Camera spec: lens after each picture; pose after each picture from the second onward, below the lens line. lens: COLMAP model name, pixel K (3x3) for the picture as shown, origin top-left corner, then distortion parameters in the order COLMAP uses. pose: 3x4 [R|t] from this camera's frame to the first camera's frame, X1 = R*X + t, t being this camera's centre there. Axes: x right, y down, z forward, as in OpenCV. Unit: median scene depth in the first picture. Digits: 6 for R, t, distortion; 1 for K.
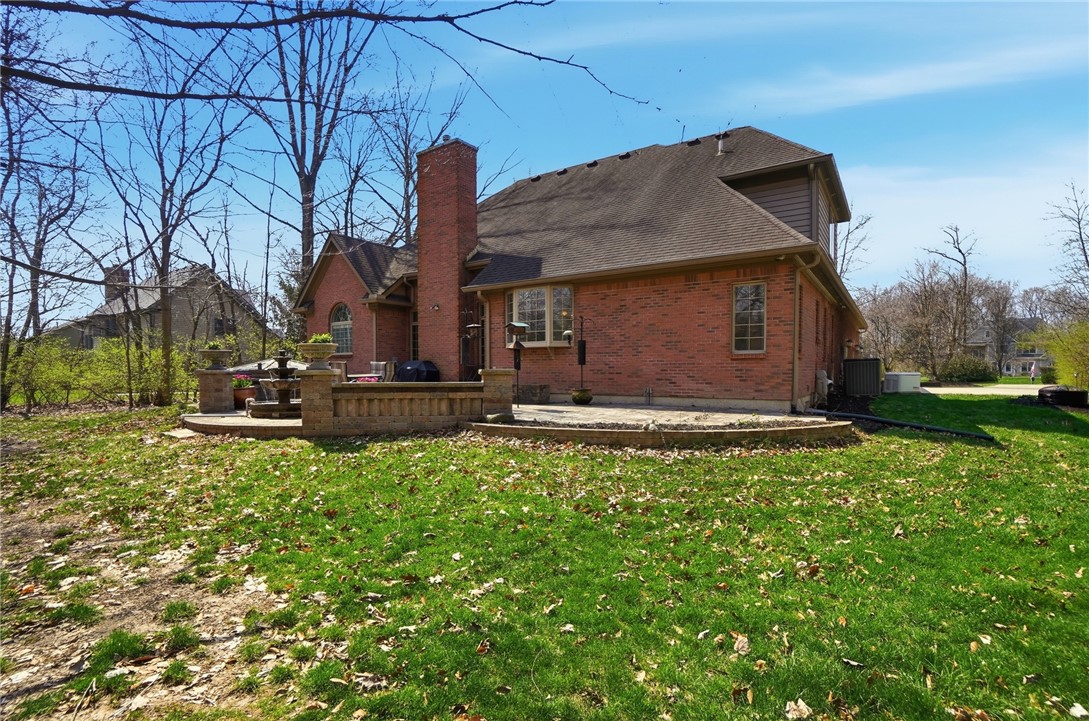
lens RADIAL K [[526.0, 0, 529.6], [0, 526.0, 379.5], [0, 0, 1]] dist [-0.020296, -0.000241]
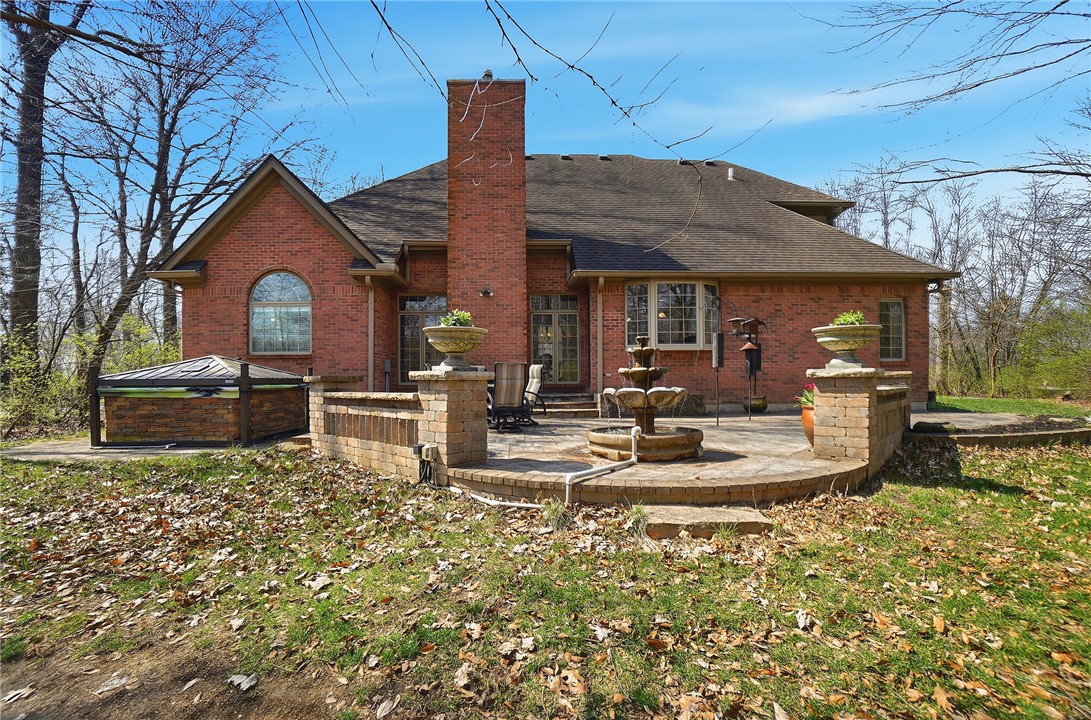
lens RADIAL K [[517.4, 0, 536.1], [0, 517.4, 367.0], [0, 0, 1]] dist [-0.055256, 0.016472]
pose [[0.791854, 0.012935, 0.610574, -0.646212], [0.016905, 0.998928, -0.043087, -0.002326], [-0.610477, 0.044440, 0.790786, 0.455526]]
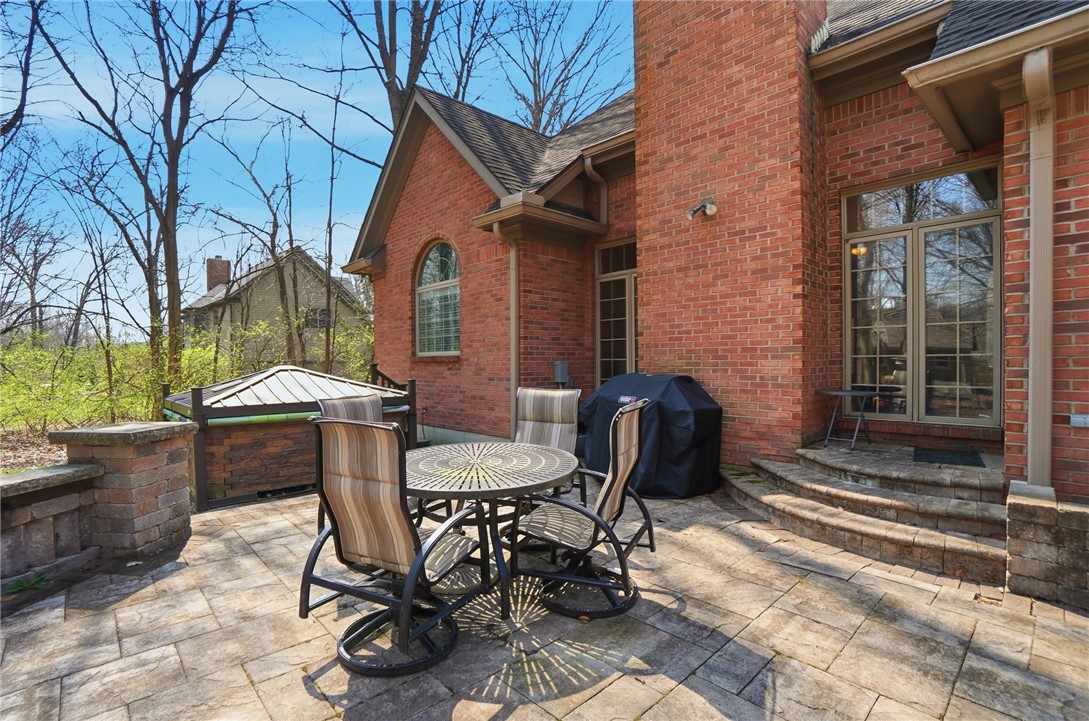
lens RADIAL K [[516.4, 0, 535.1], [0, 516.4, 367.5], [0, 0, 1]] dist [-0.055256, 0.016472]
pose [[0.981168, -0.006167, -0.193059, -0.254386], [0.004757, 0.999959, -0.007764, -0.044421], [0.193099, 0.006699, 0.981156, 0.774751]]
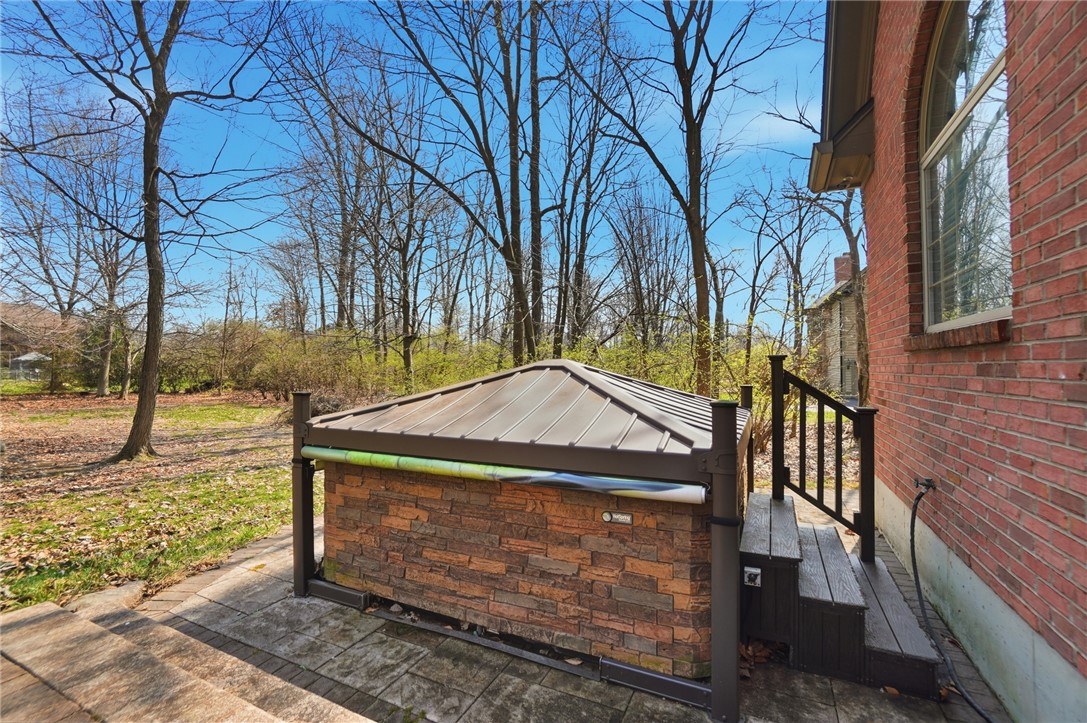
lens RADIAL K [[493.4, 0, 522.0], [0, 493.4, 352.8], [0, 0, 1]] dist [-0.048445, 0.022523]
pose [[0.178609, -0.023757, -0.983633, -0.332092], [-0.015694, 0.999513, -0.026990, -0.046780], [0.983795, 0.020257, 0.178149, 1.137667]]
